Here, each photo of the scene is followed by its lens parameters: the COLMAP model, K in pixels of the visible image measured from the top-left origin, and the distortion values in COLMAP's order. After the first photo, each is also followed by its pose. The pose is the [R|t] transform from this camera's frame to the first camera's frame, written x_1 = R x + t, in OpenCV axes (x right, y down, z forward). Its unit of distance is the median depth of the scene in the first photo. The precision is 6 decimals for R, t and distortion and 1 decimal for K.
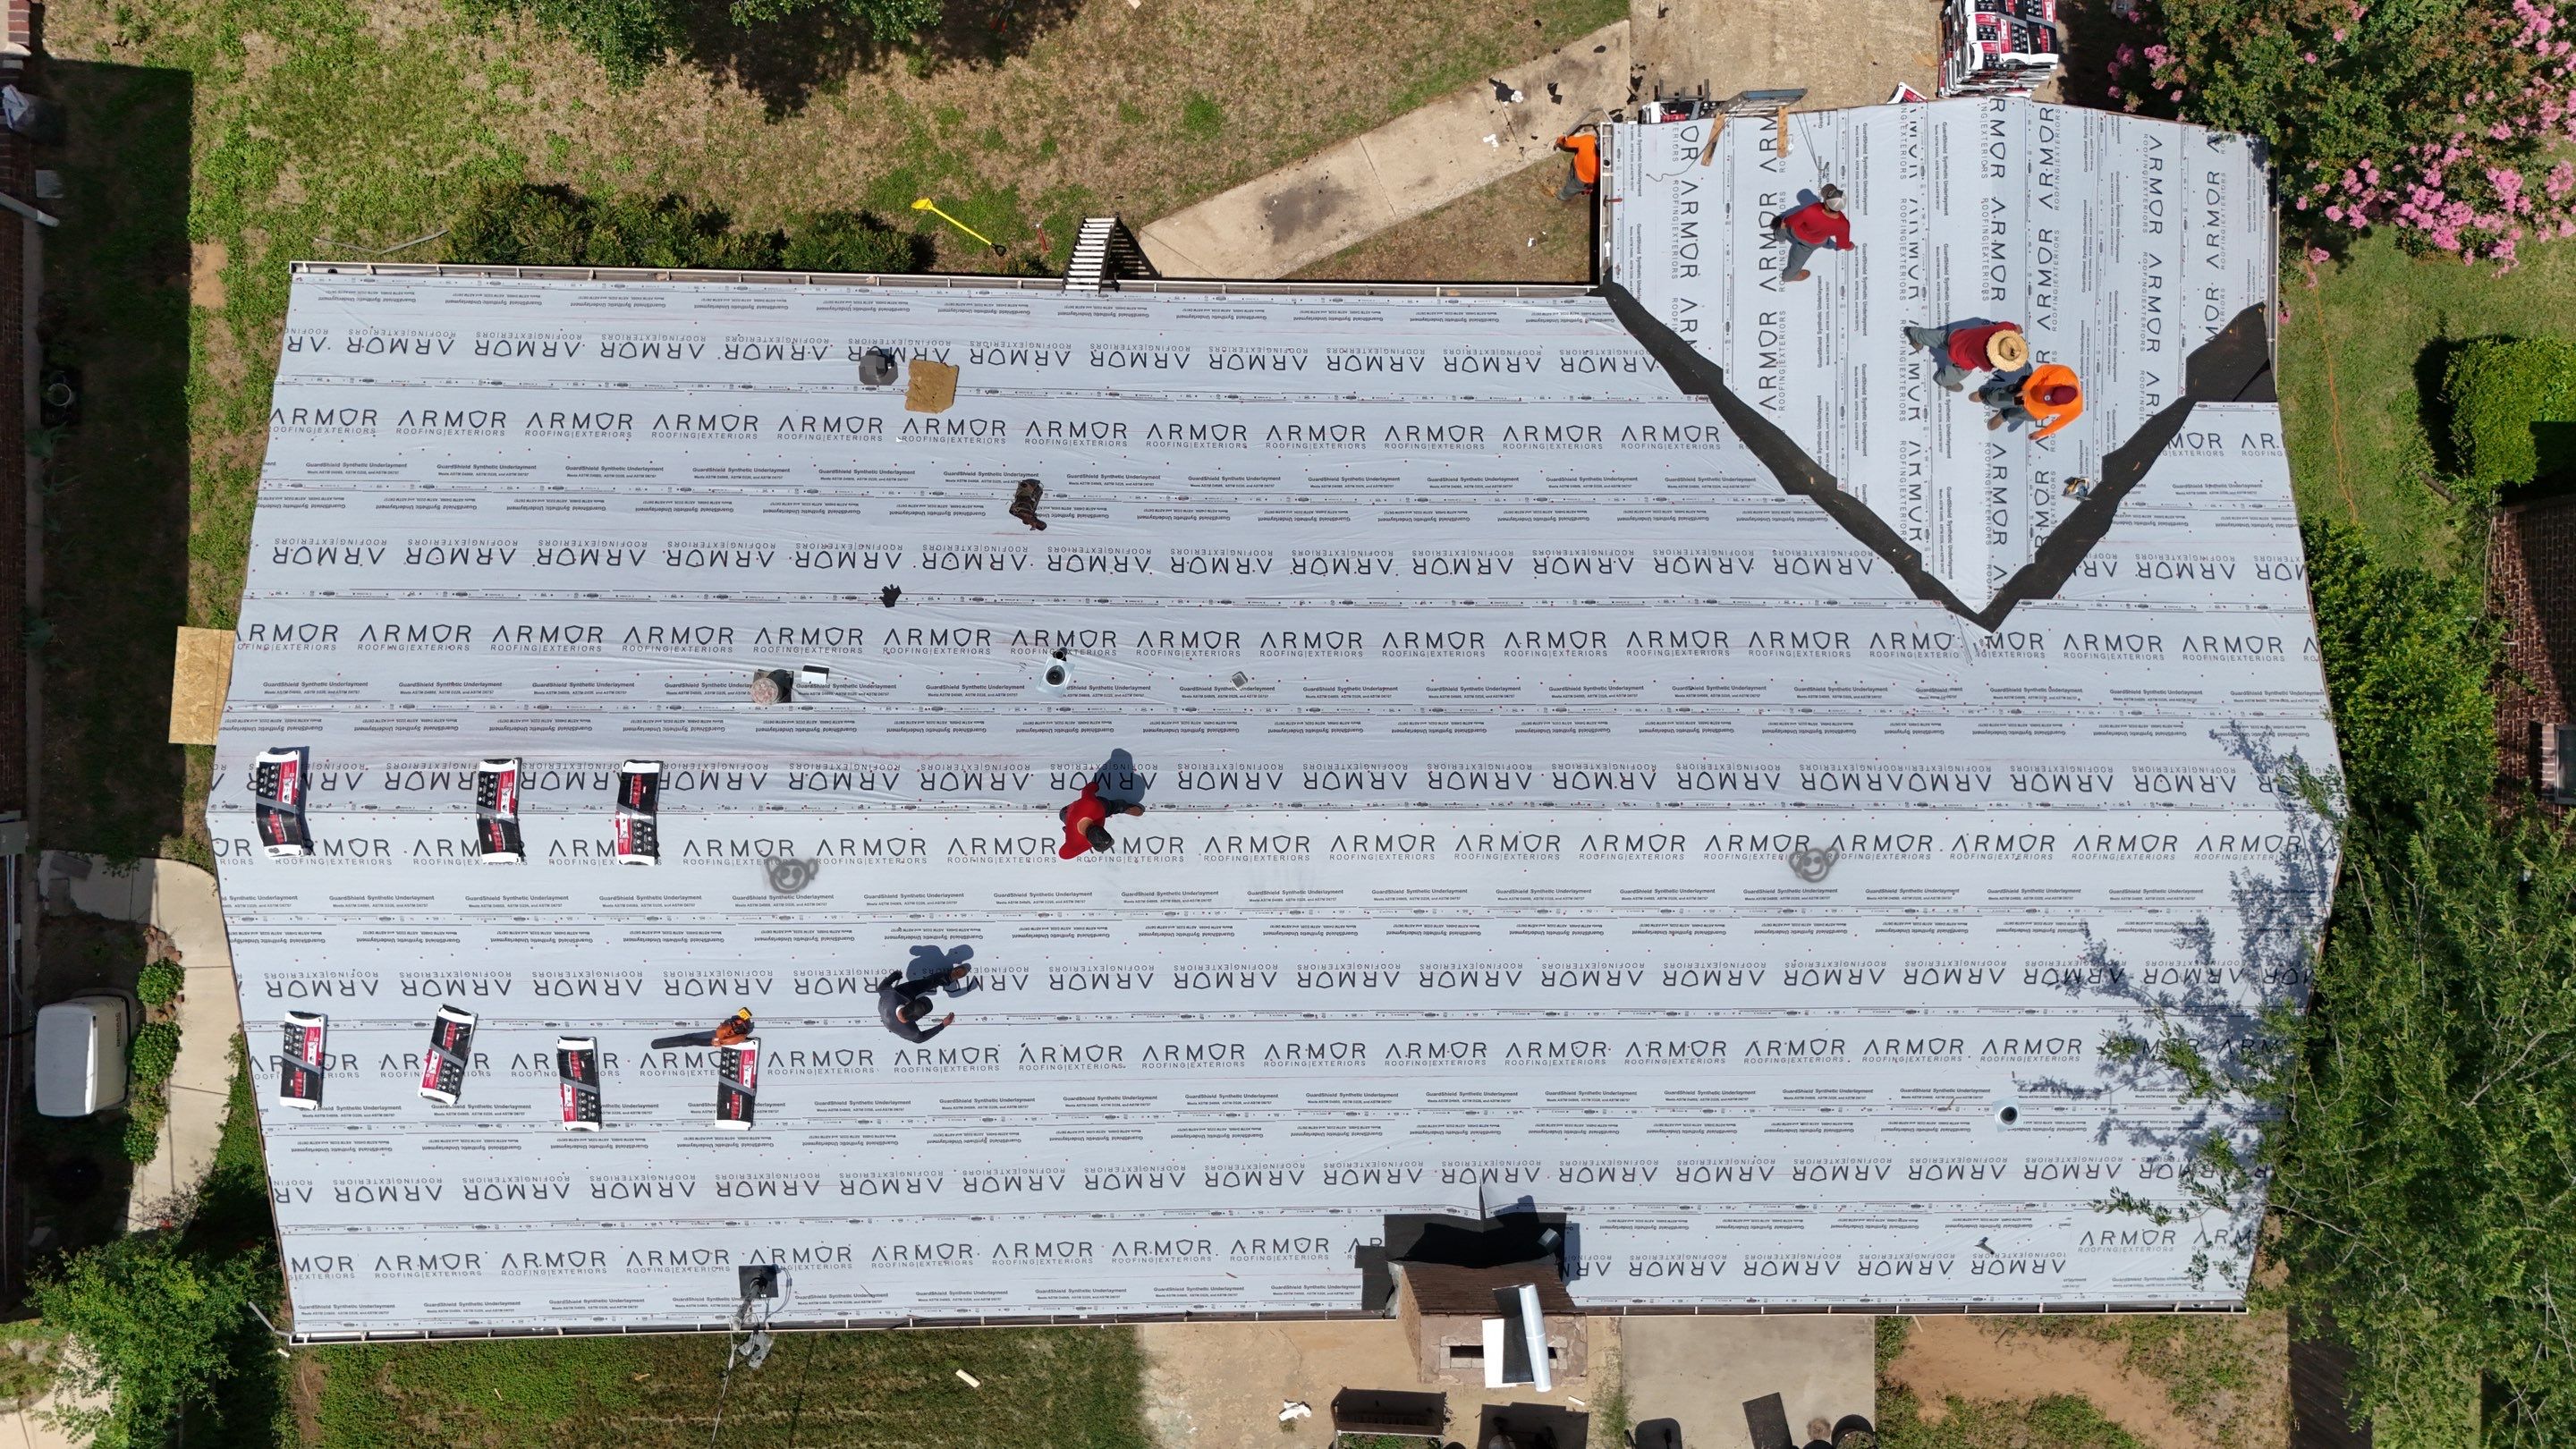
lens RADIAL K [[1884.3, 0, 1281.8], [0, 1884.3, 716.7], [0, 0, 1]] dist [0.069790, -0.062986]
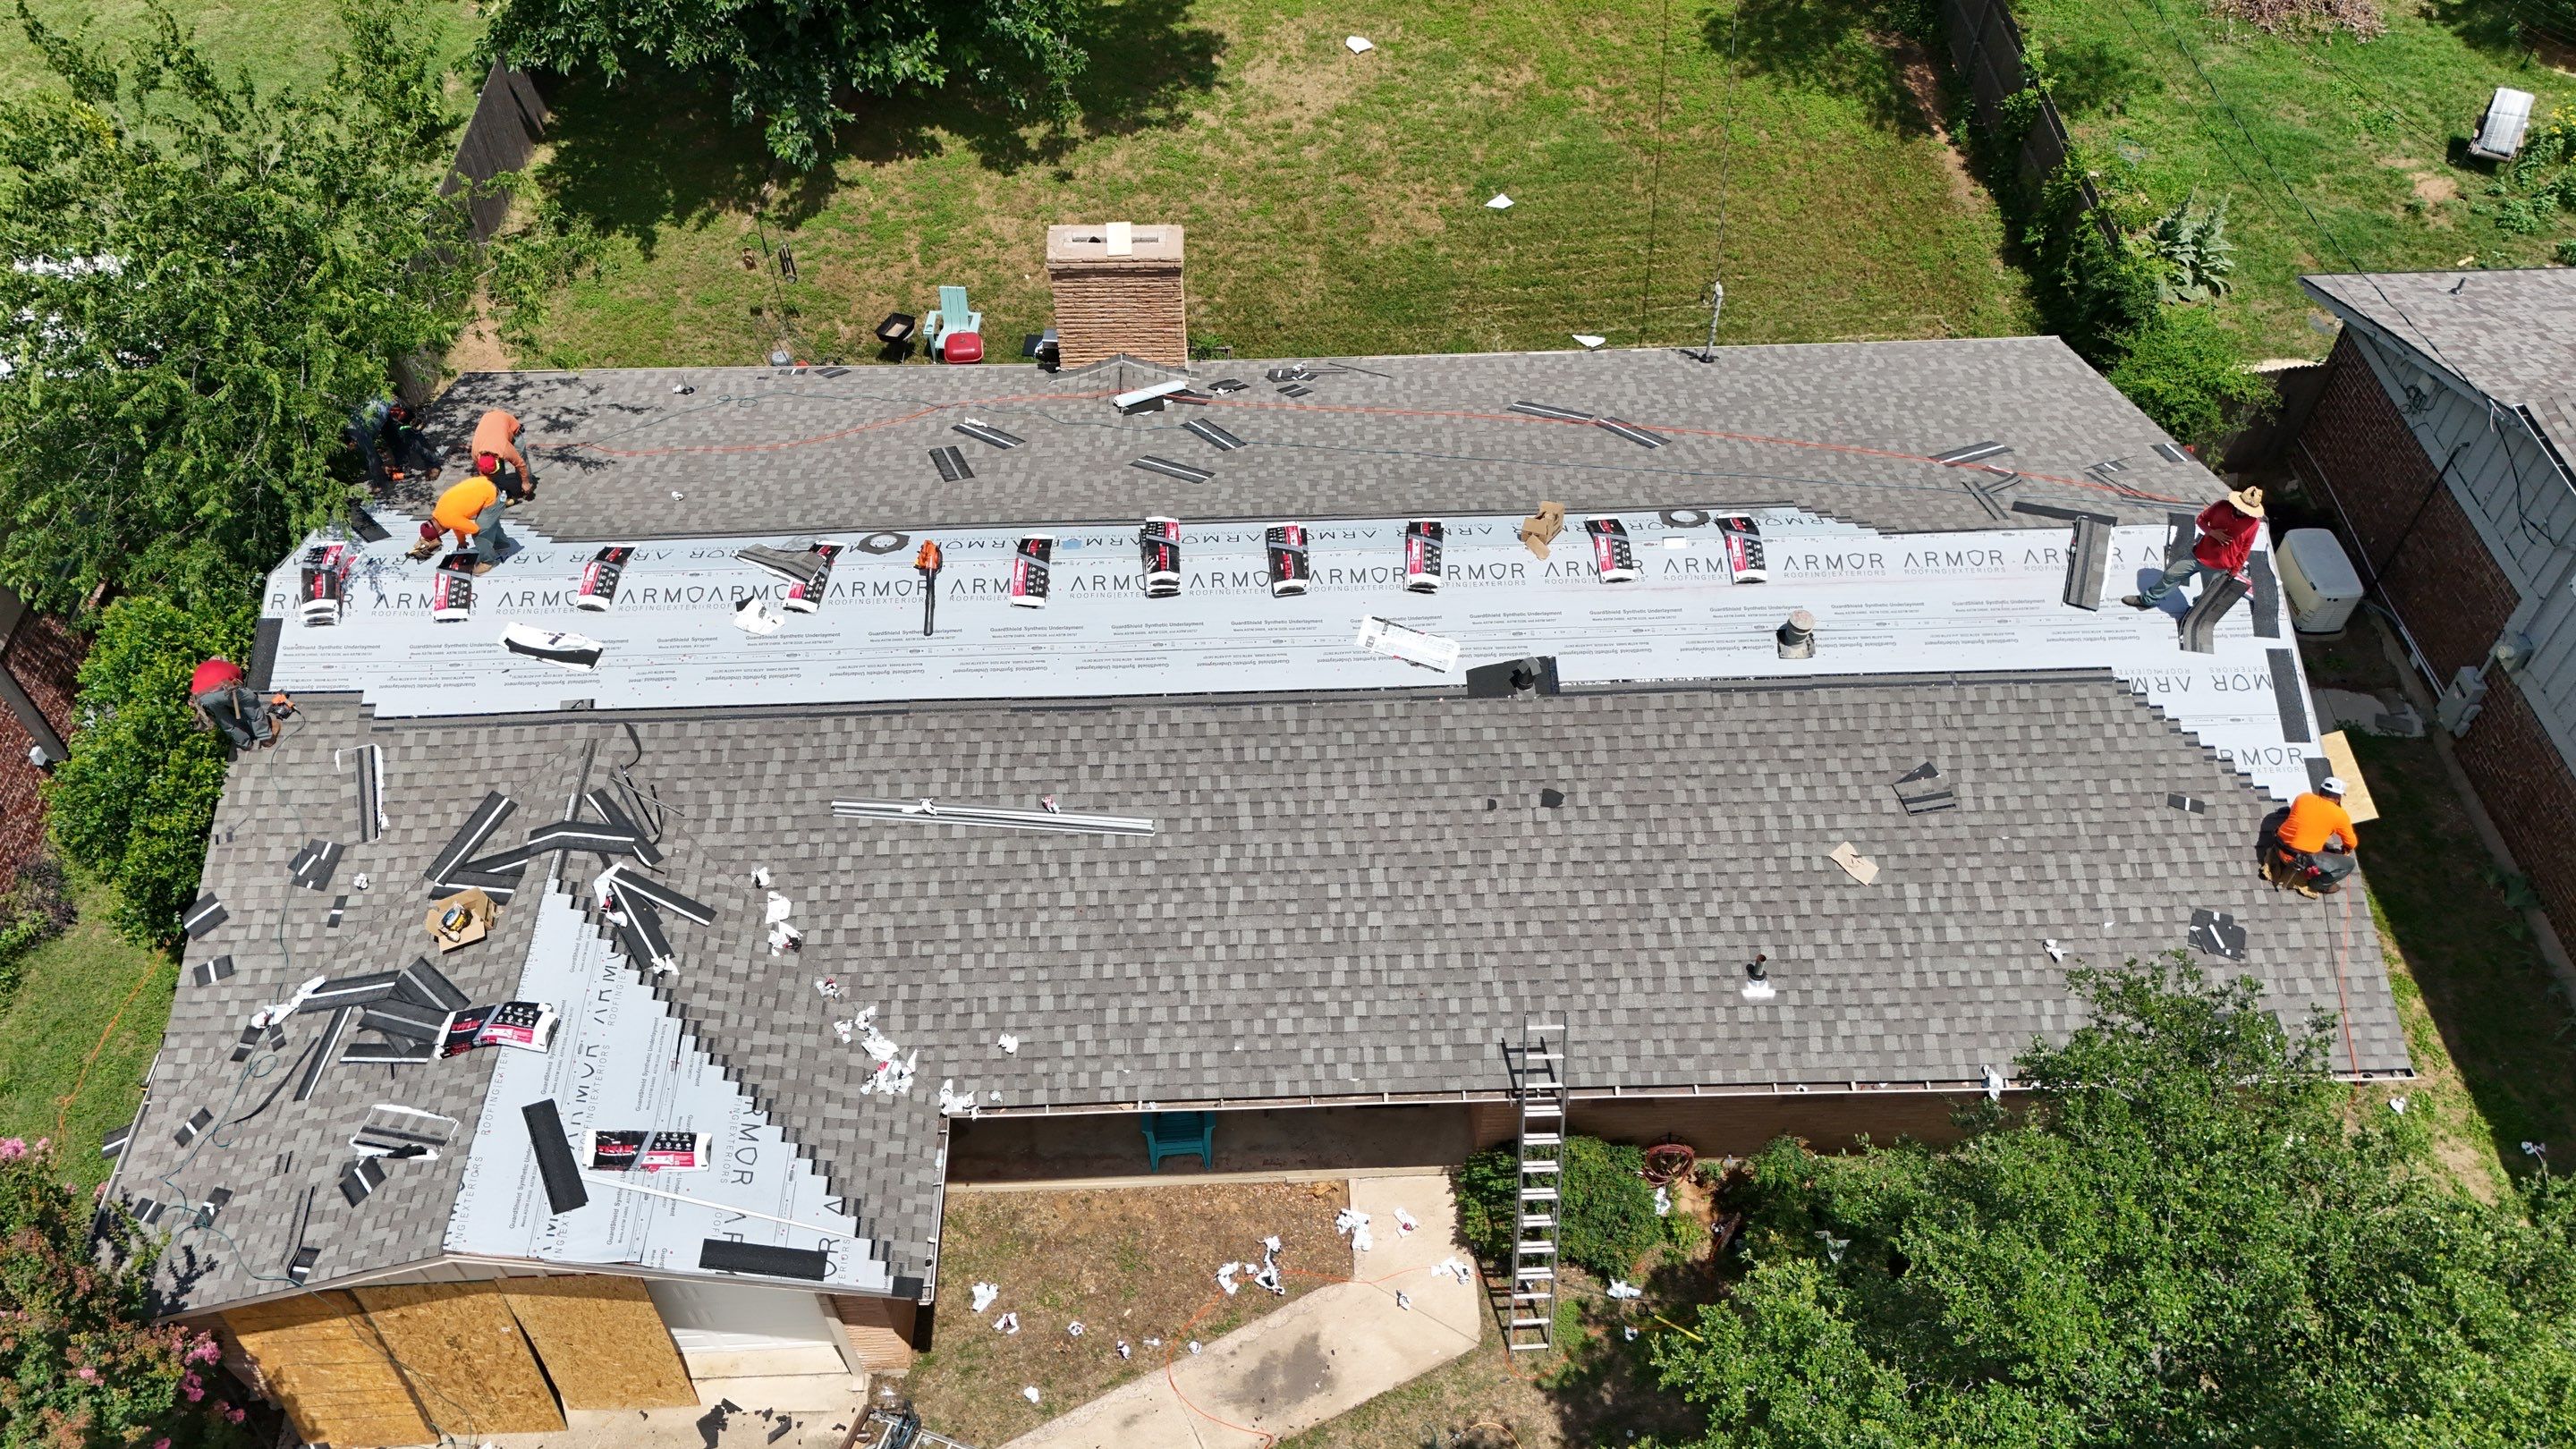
lens RADIAL K [[1884.3, 0, 1290.2], [0, 1884.3, 723.9], [0, 0, 1]] dist [0.069790, -0.062986]
pose [[-0.997758, -0.010218, -0.066136, 0.072314], [-0.035028, -0.762344, 0.646224, -0.645581], [-0.057021, 0.647092, 0.760277, 0.221576]]
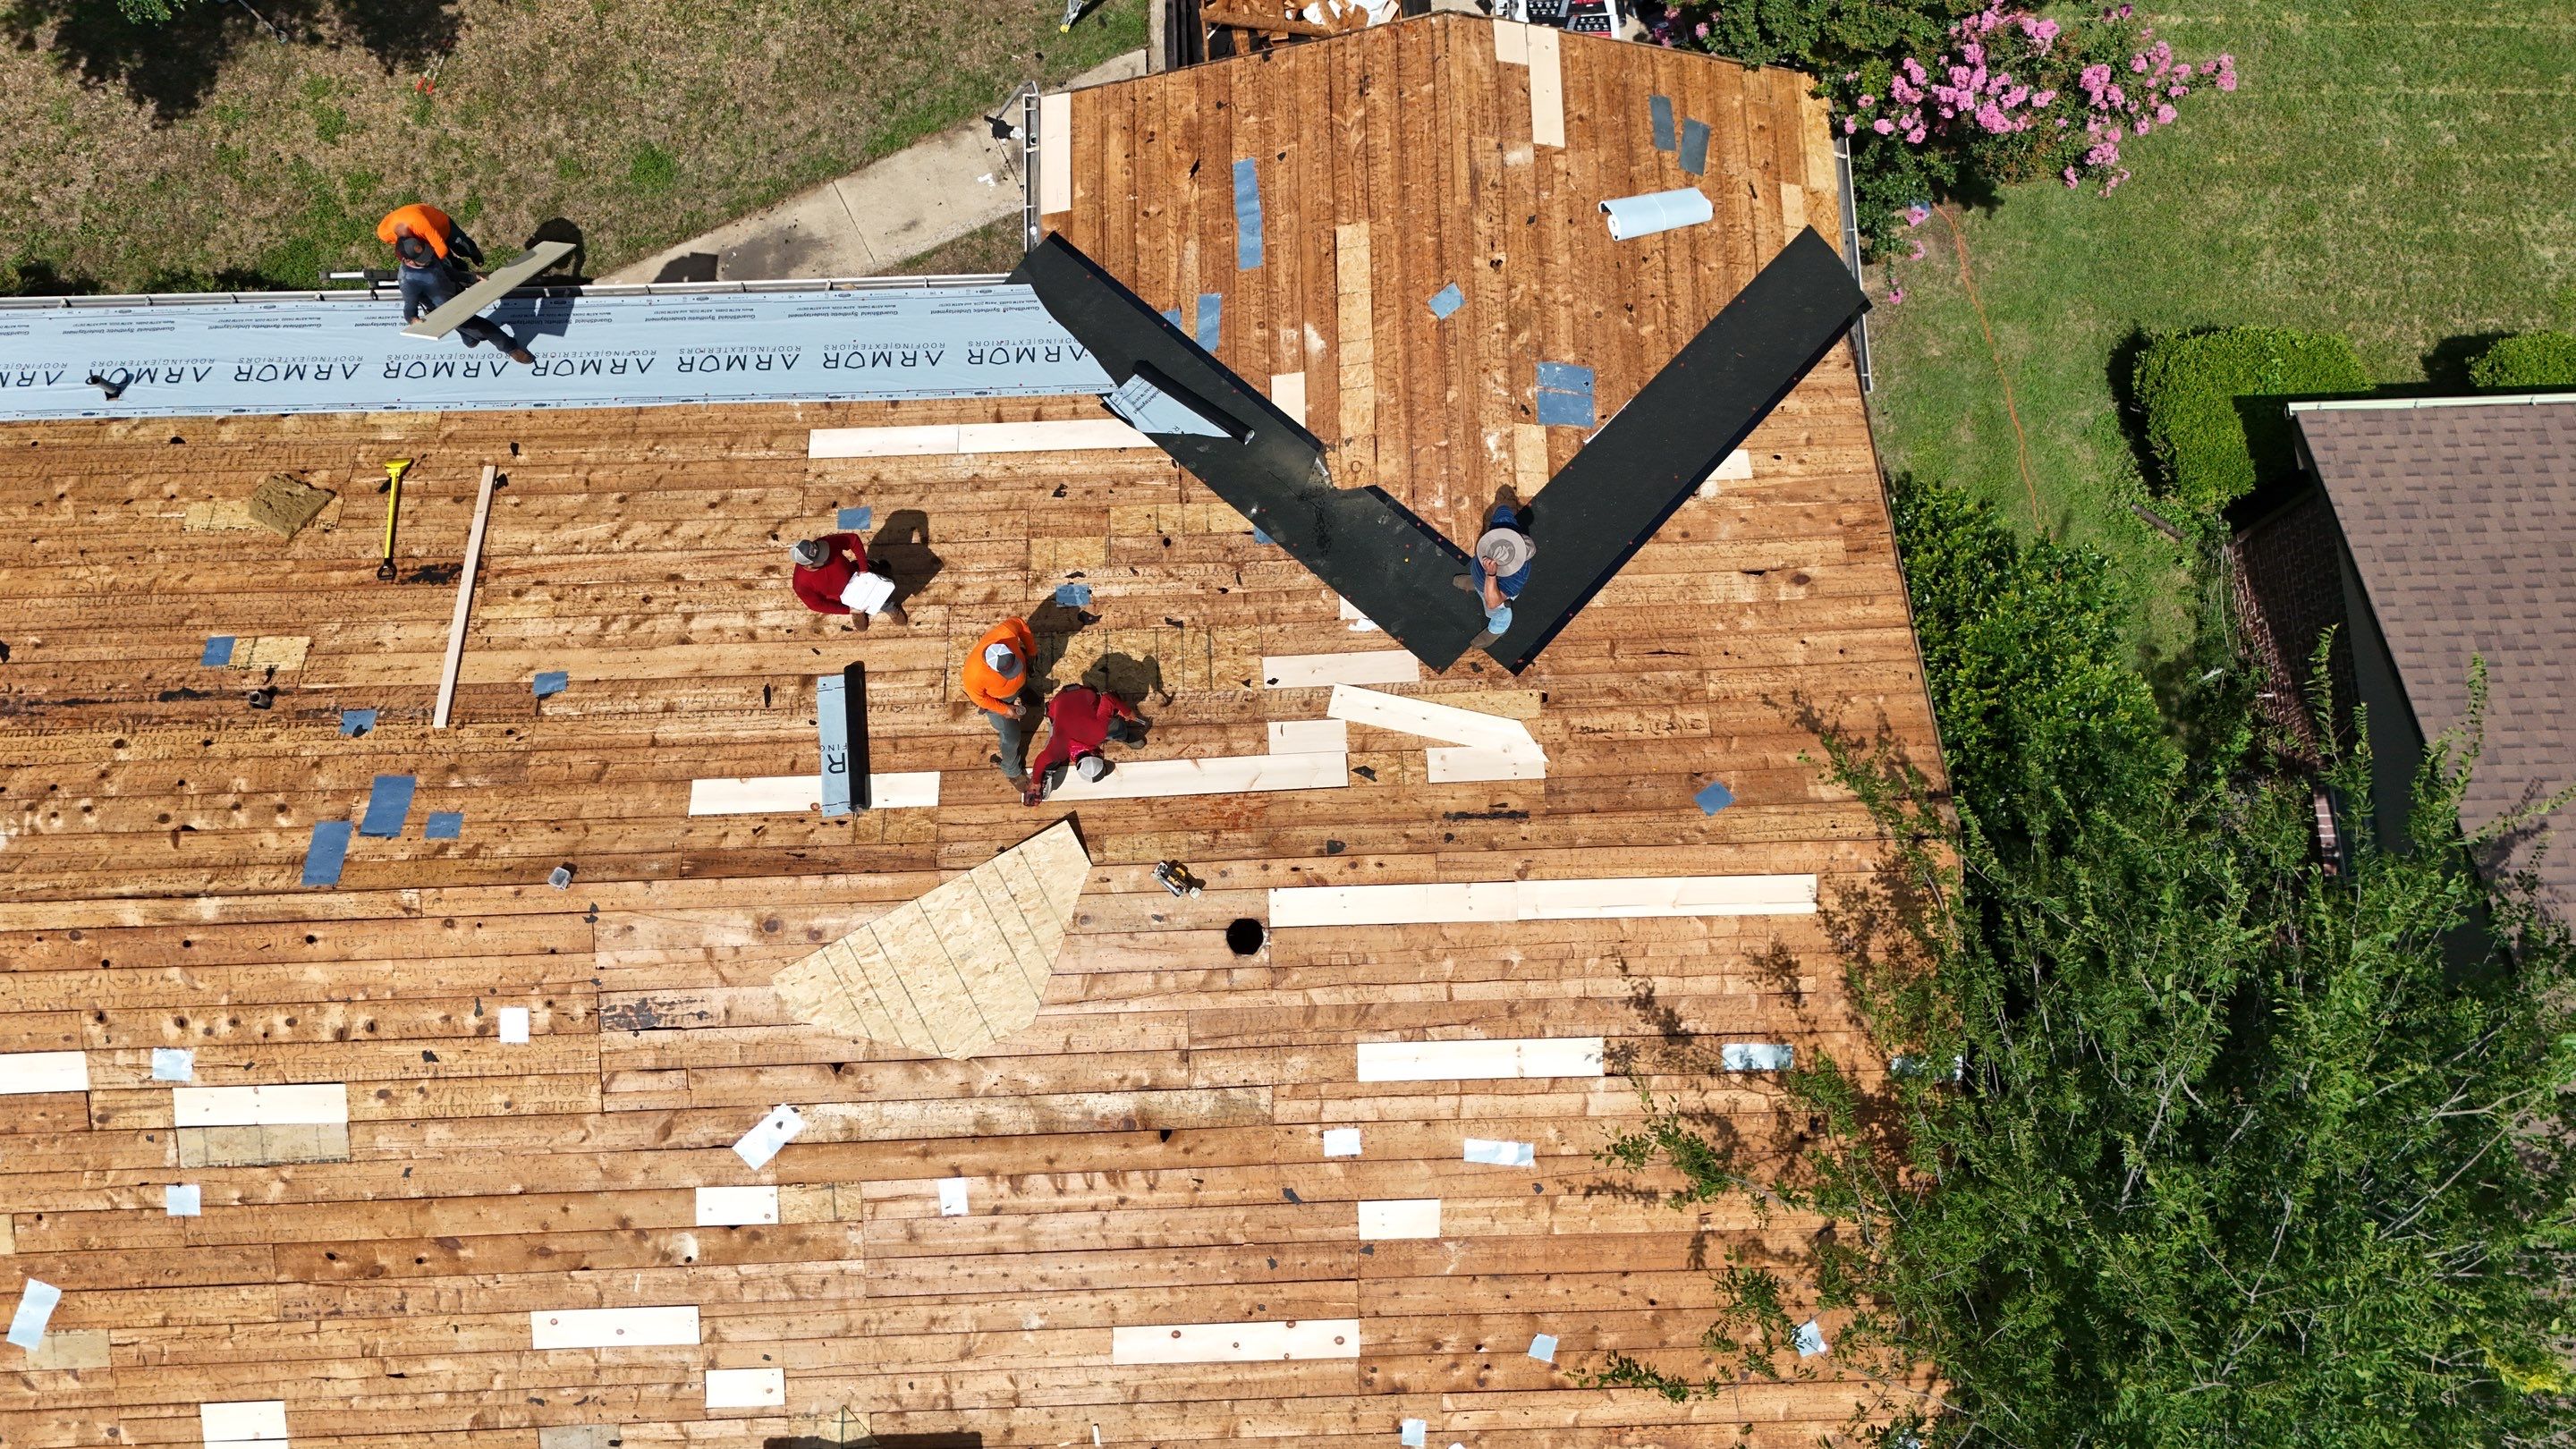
lens RADIAL K [[1884.3, 0, 1281.5], [0, 1884.3, 720.1], [0, 0, 1]] dist [0.069790, -0.062986]
pose [[0.997827, -0.045818, -0.047357, 0.308132], [0.034825, 0.976805, -0.211278, 0.141905], [0.055939, 0.209170, 0.976278, 0.235842]]
